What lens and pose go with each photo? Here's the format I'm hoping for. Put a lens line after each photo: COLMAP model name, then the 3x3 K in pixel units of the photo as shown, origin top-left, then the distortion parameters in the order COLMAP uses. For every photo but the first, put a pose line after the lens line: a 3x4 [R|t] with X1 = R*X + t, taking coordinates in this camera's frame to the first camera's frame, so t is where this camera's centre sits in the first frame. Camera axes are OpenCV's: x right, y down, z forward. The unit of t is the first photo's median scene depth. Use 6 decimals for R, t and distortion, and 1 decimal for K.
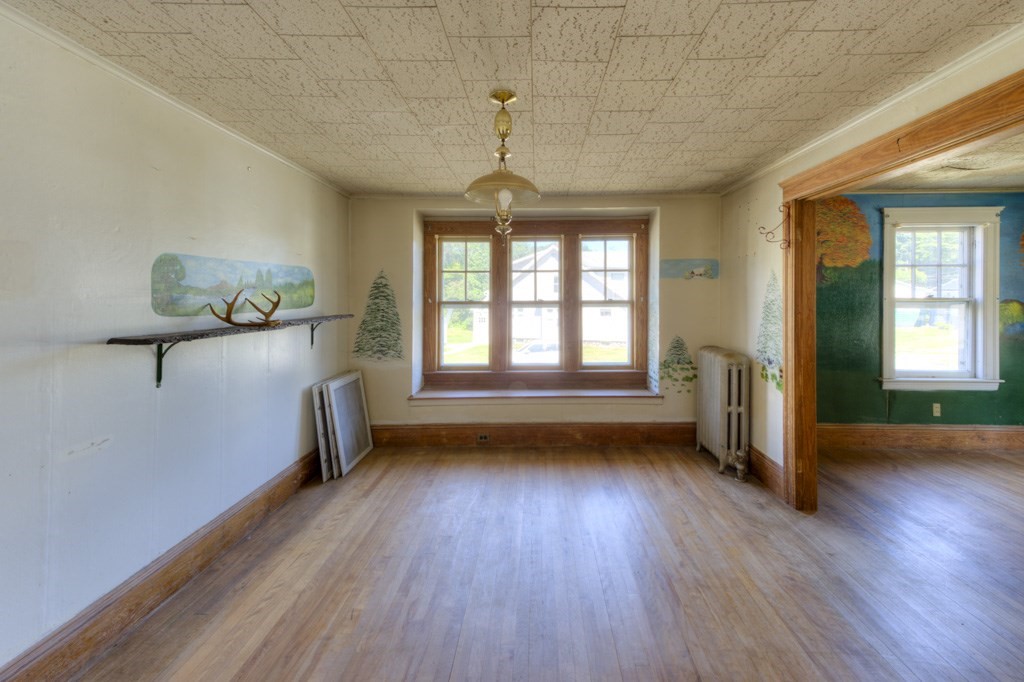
lens RADIAL K [[402.2, 0, 512.0], [0, 402.2, 341.0], [0, 0, 1]] dist [0.024666, -0.000249]
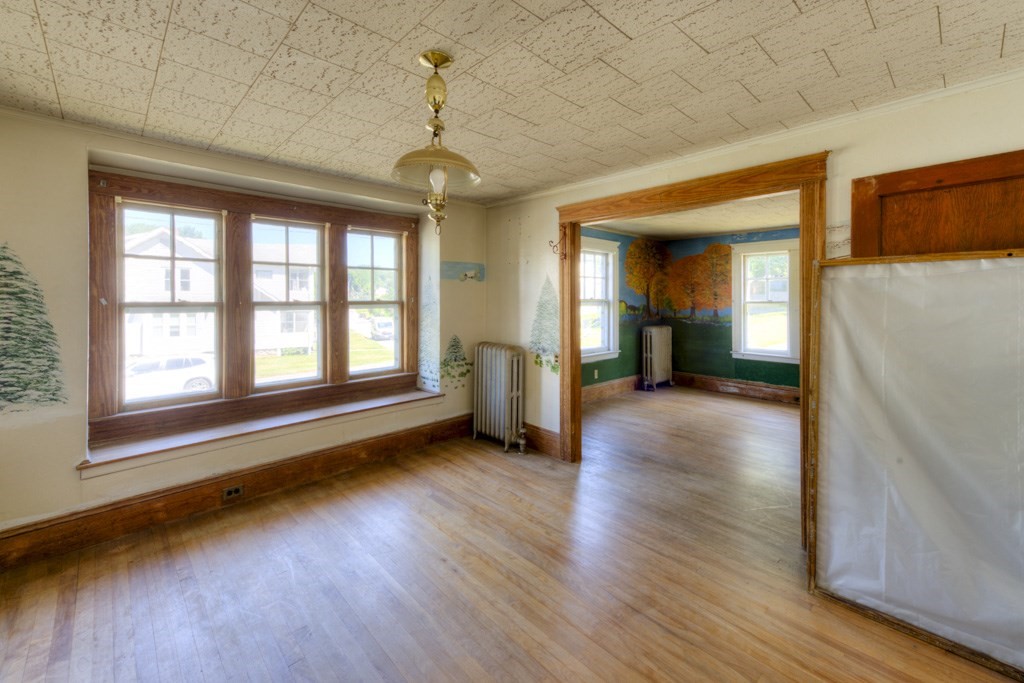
lens RADIAL K [[416.4, 0, 512.0], [0, 416.4, 341.5], [0, 0, 1]] dist [0.024164, -0.000547]
pose [[0.725285, -0.069611, 0.684921, -0.237656], [0.072874, 0.997048, 0.024165, -0.010832], [-0.684581, 0.032386, 0.728217, 0.116783]]
